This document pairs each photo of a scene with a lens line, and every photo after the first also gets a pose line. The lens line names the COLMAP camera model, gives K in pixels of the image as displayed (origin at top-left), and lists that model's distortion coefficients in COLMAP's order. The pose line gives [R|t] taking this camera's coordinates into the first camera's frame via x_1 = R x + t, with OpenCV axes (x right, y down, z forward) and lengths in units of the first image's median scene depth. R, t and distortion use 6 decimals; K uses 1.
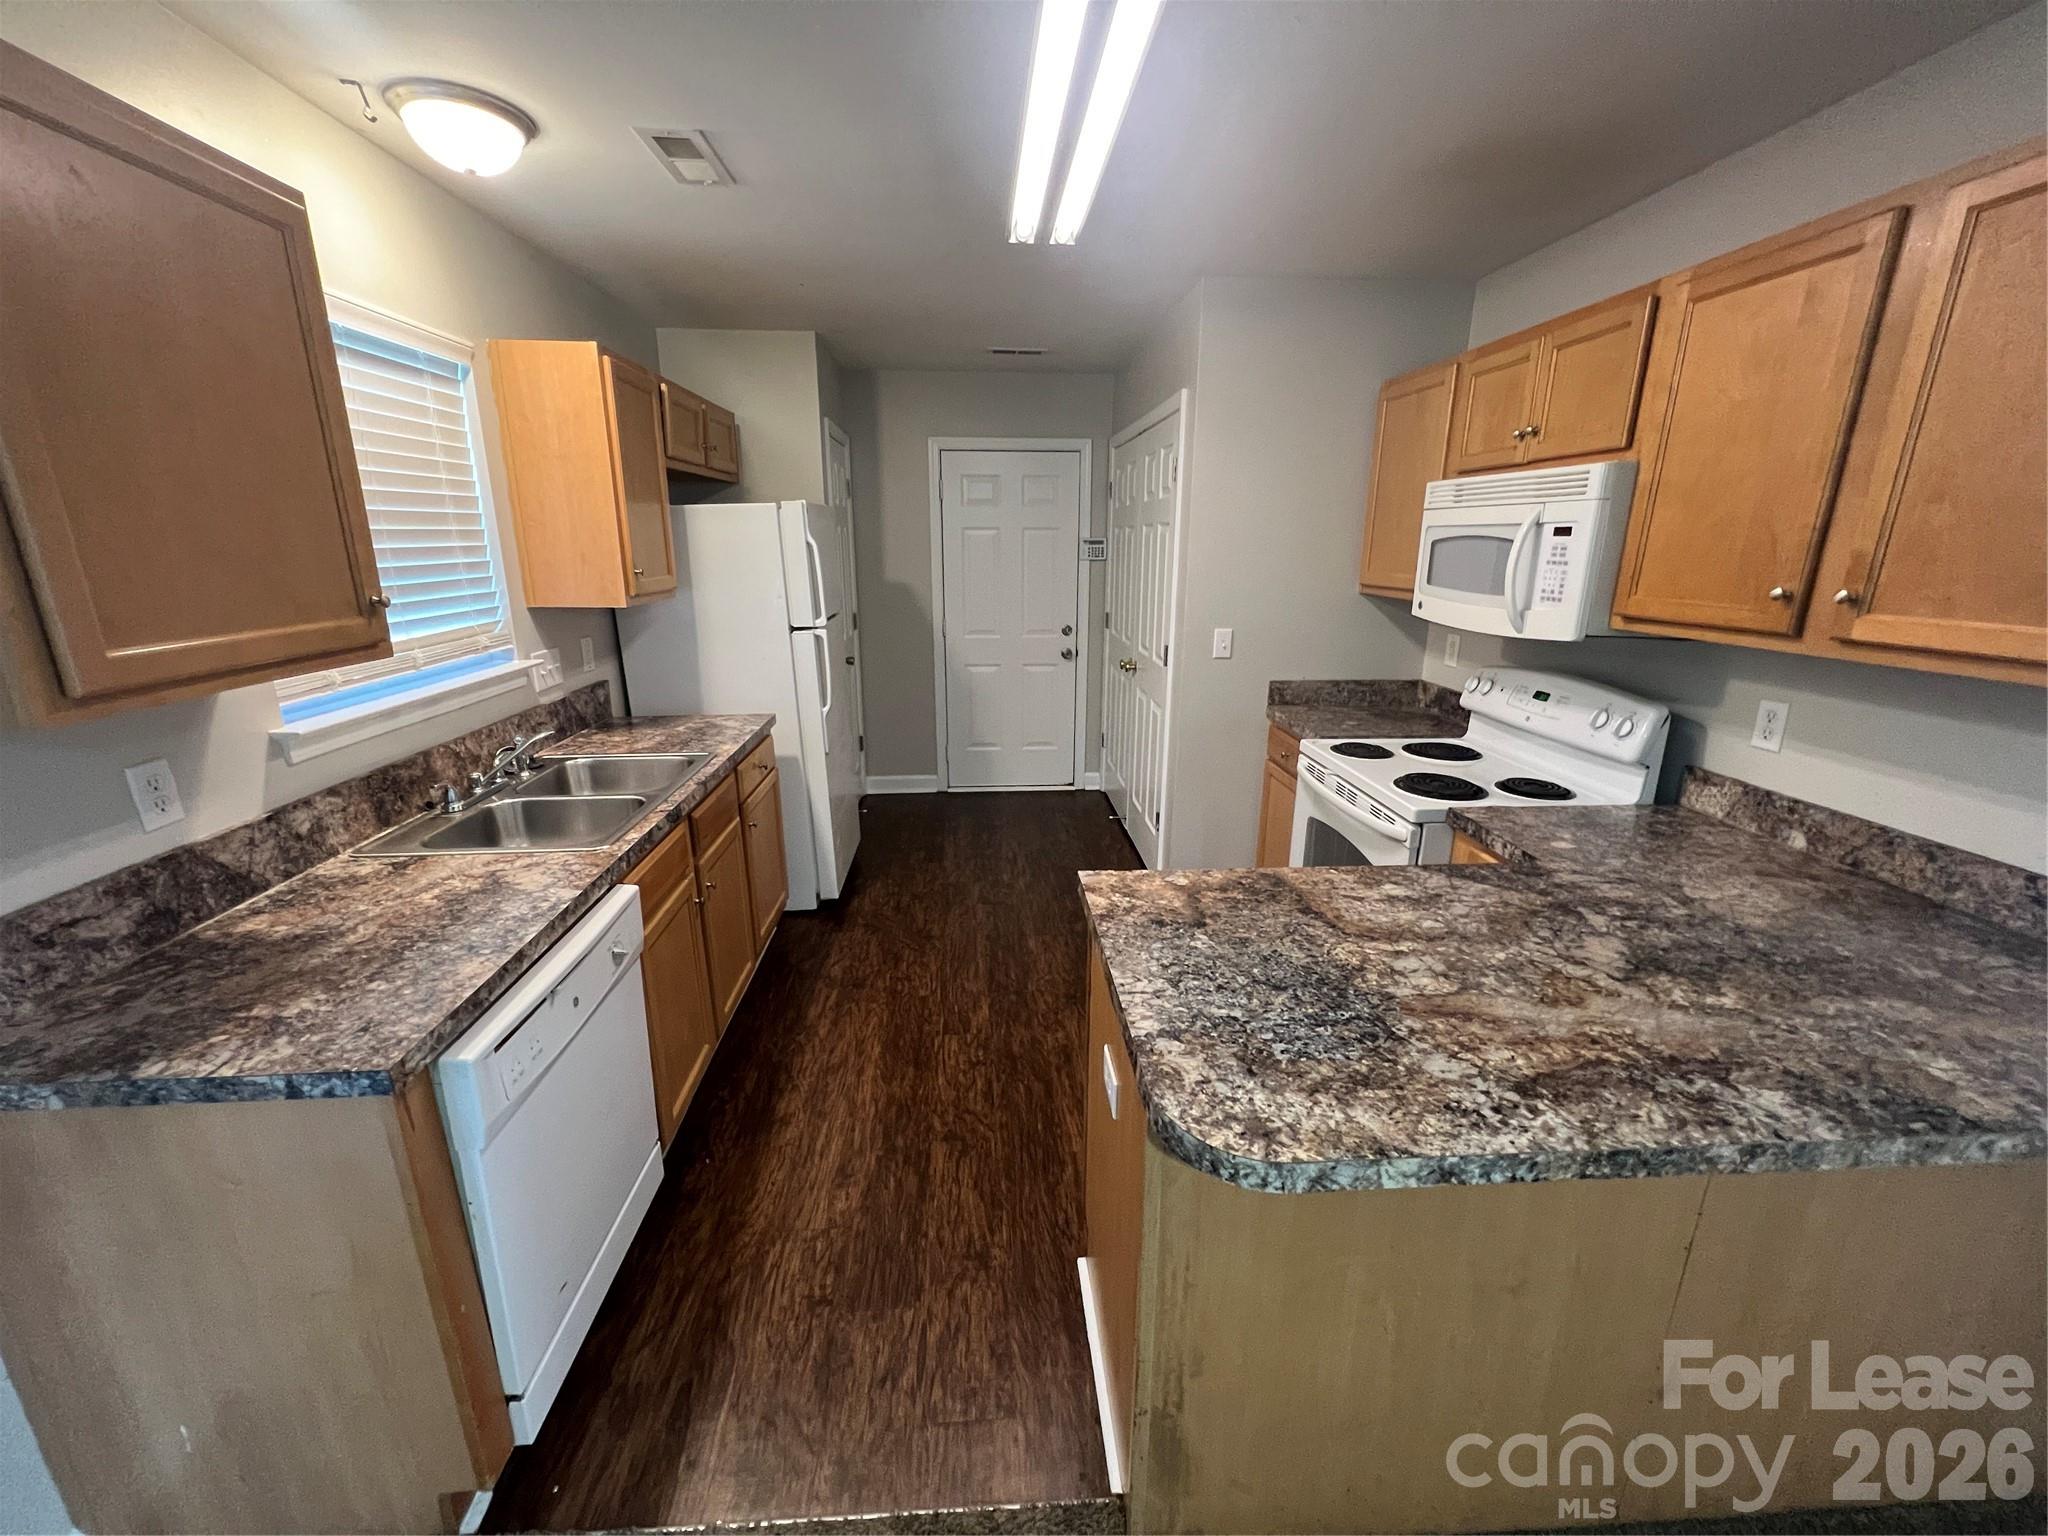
lens RADIAL K [[816.4, 0, 1021.0], [0, 816.4, 764.6], [0, 0, 1]] dist [-0.001708, -0.000129]
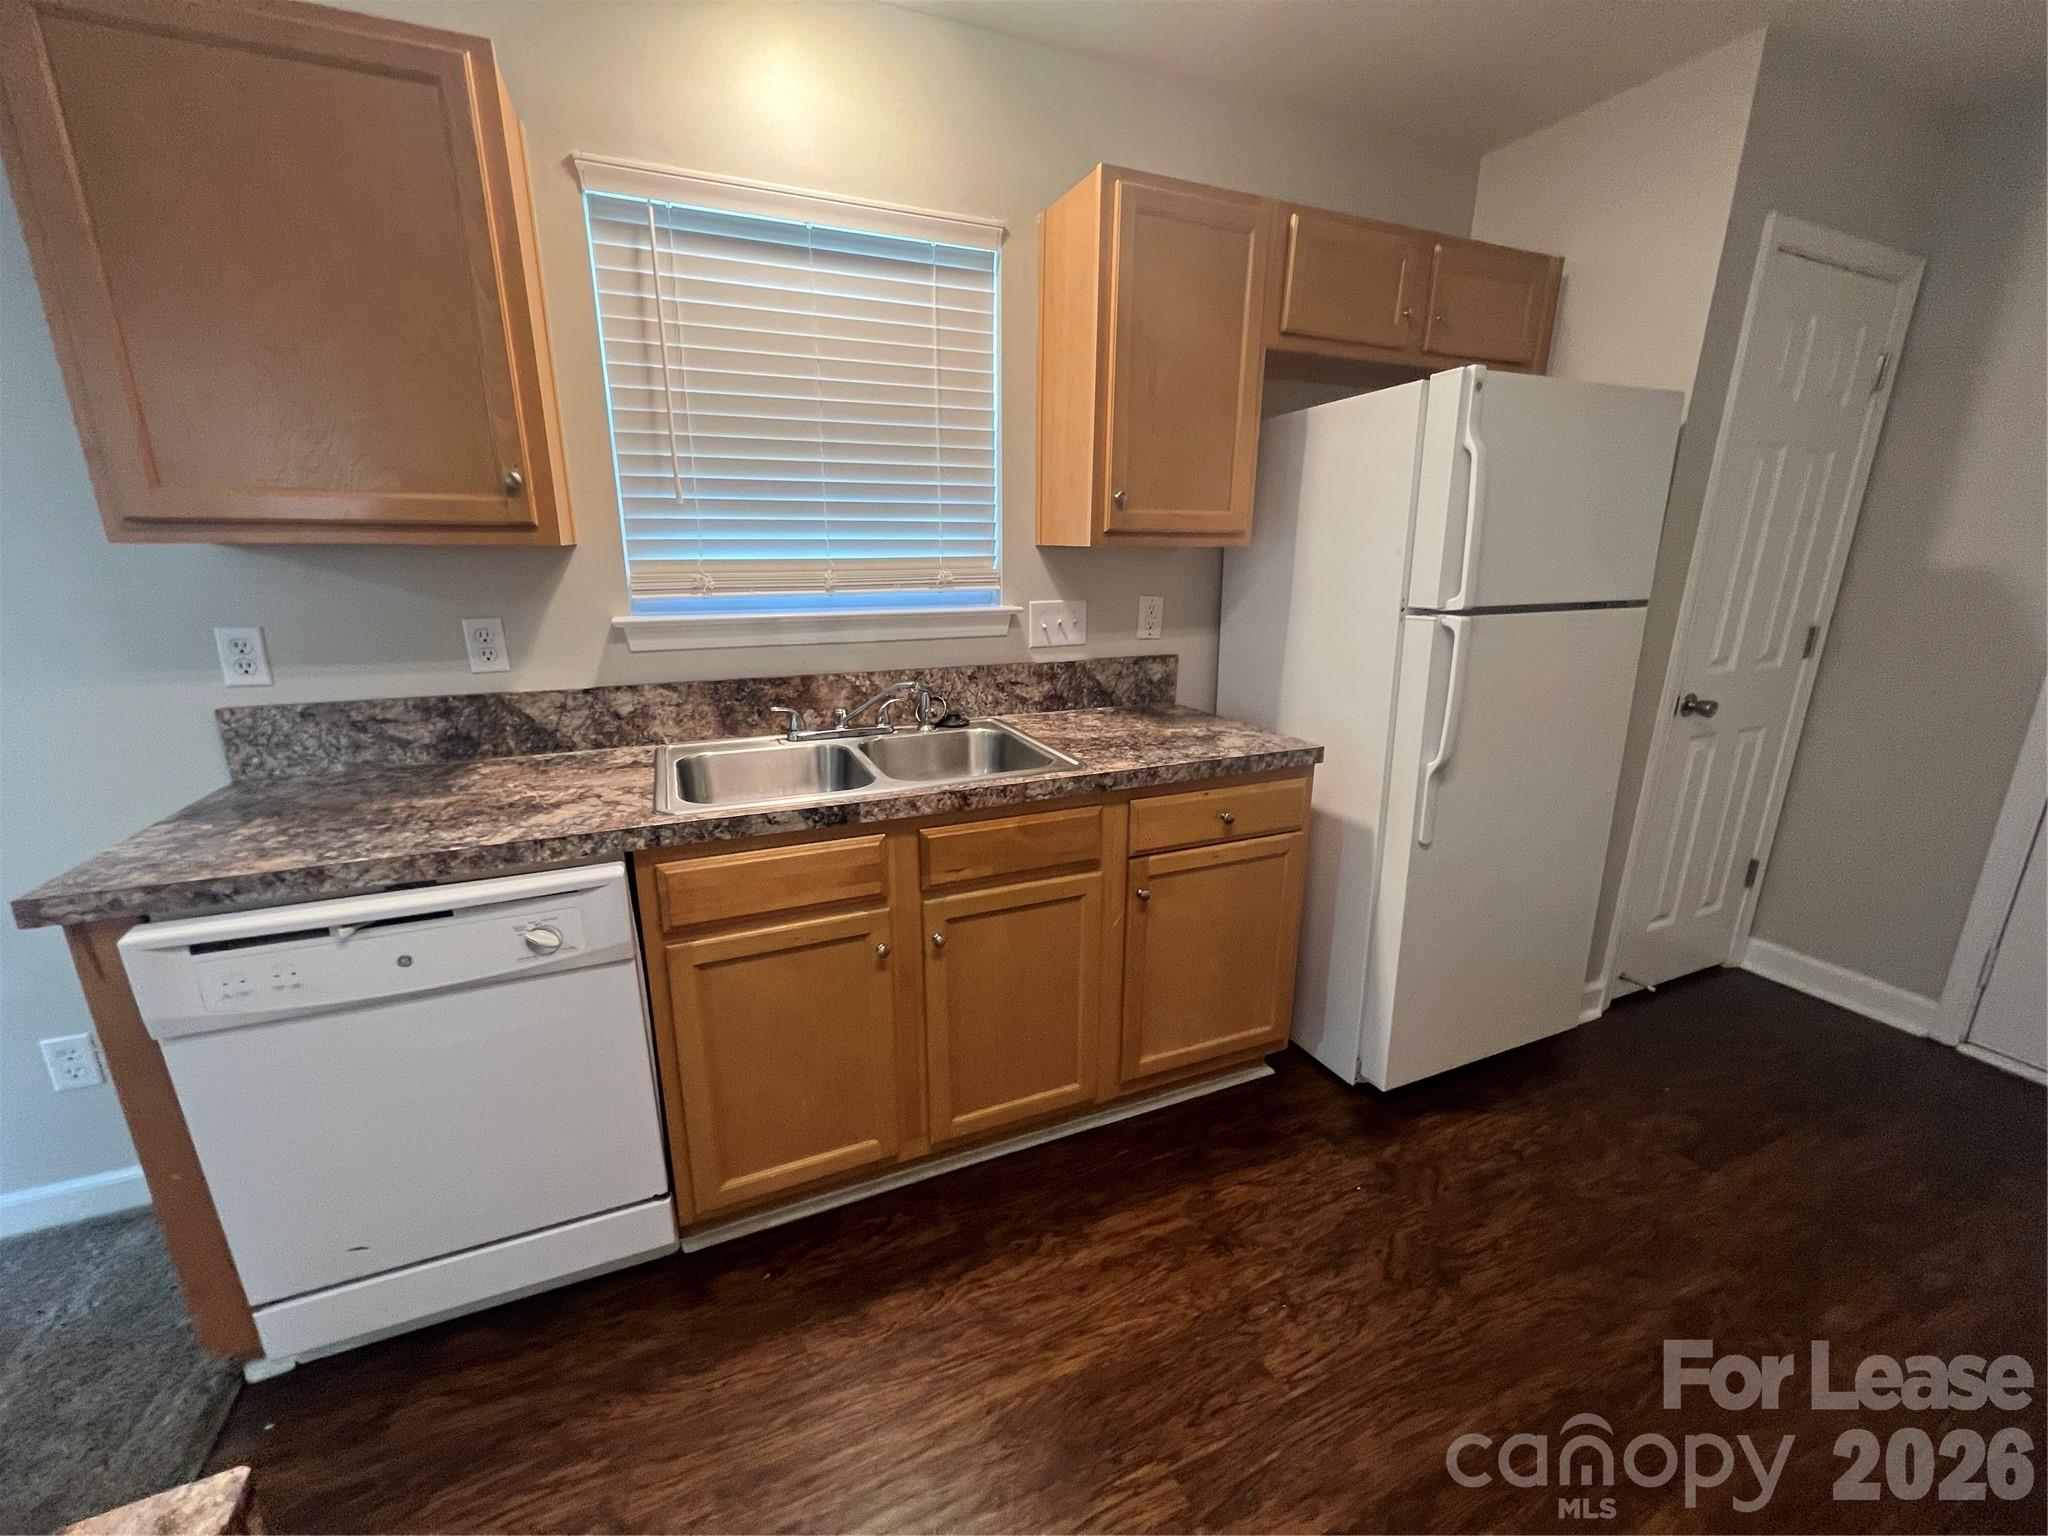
lens RADIAL K [[816.4, 0, 1023.1], [0, 816.4, 763.3], [0, 0, 1]] dist [-0.001708, -0.000129]
pose [[0.335024, 0.243738, -0.910138, 0.200016], [-0.258172, 0.952739, 0.160113, -0.105432], [0.906149, 0.181331, 0.382116, 0.677451]]
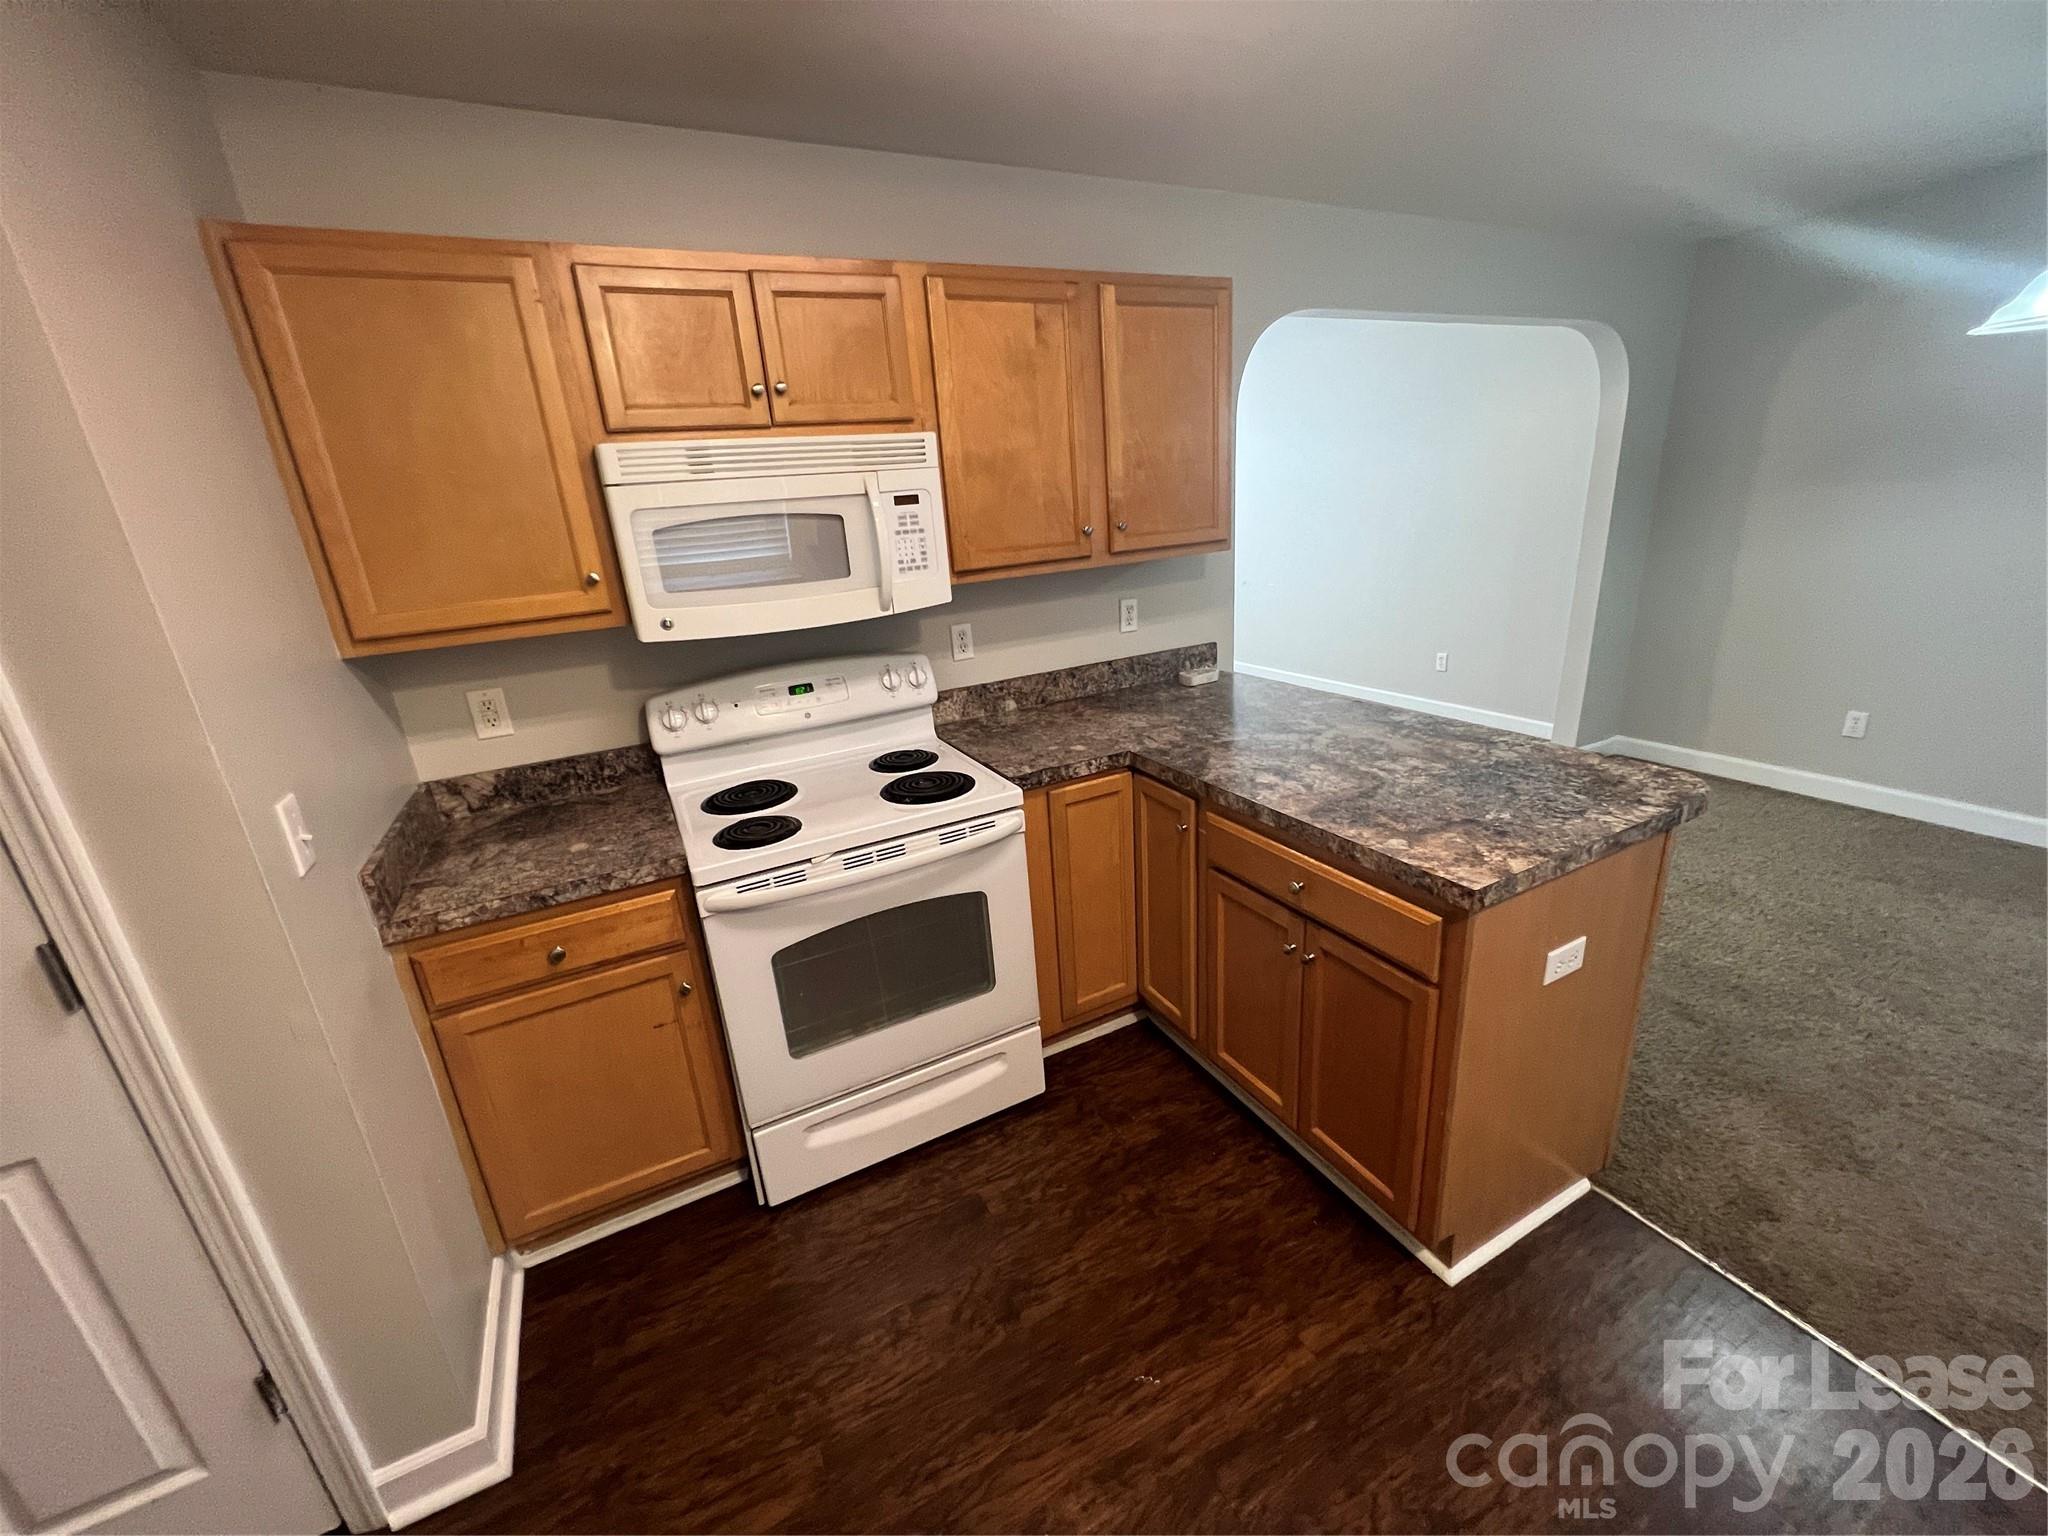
lens RADIAL K [[816.4, 0, 1020.6], [0, 816.4, 764.3], [0, 0, 1]] dist [-0.001708, -0.000129]
pose [[-0.400258, -0.258561, 0.879170, -0.618262], [0.313866, 0.862668, 0.396601, -0.632289], [-0.860977, 0.434684, -0.264136, 2.262320]]
